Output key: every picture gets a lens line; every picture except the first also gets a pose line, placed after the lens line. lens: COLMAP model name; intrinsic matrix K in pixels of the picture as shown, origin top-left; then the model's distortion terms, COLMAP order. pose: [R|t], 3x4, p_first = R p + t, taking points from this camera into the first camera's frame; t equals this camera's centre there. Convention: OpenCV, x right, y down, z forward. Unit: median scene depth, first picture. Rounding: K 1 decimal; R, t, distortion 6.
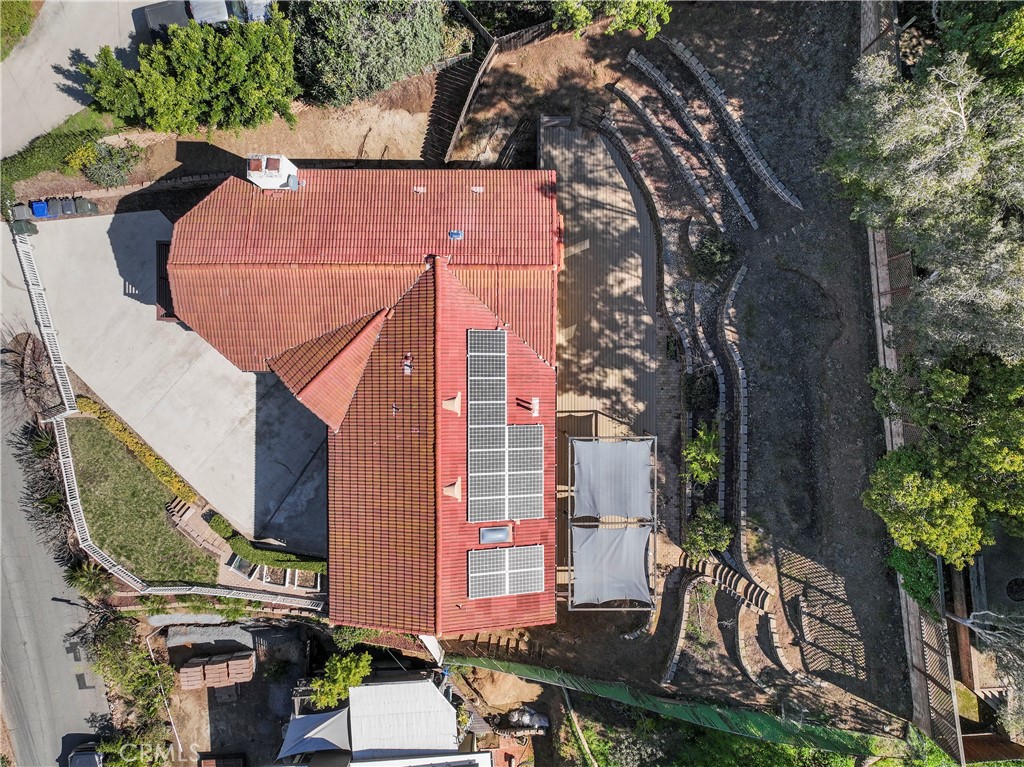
lens RADIAL K [[726.6, 0, 509.0], [0, 726.6, 396.0], [0, 0, 1]] dist [0.003704, 0.014570]
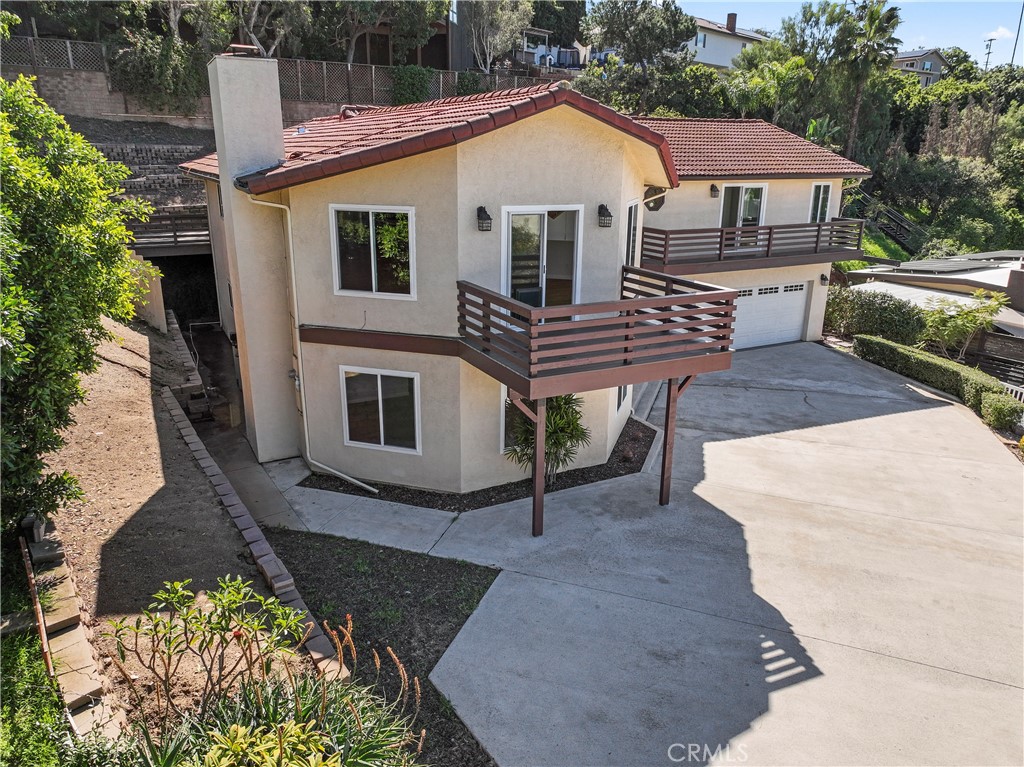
lens RADIAL K [[726.6, 0, 509.0], [0, 726.6, 396.0], [0, 0, 1]] dist [0.003704, 0.014570]
pose [[-0.467285, -0.269633, 0.841987, -0.759319], [0.884097, -0.146949, 0.443597, -0.372122], [0.004120, 0.951685, 0.307049, 0.987065]]
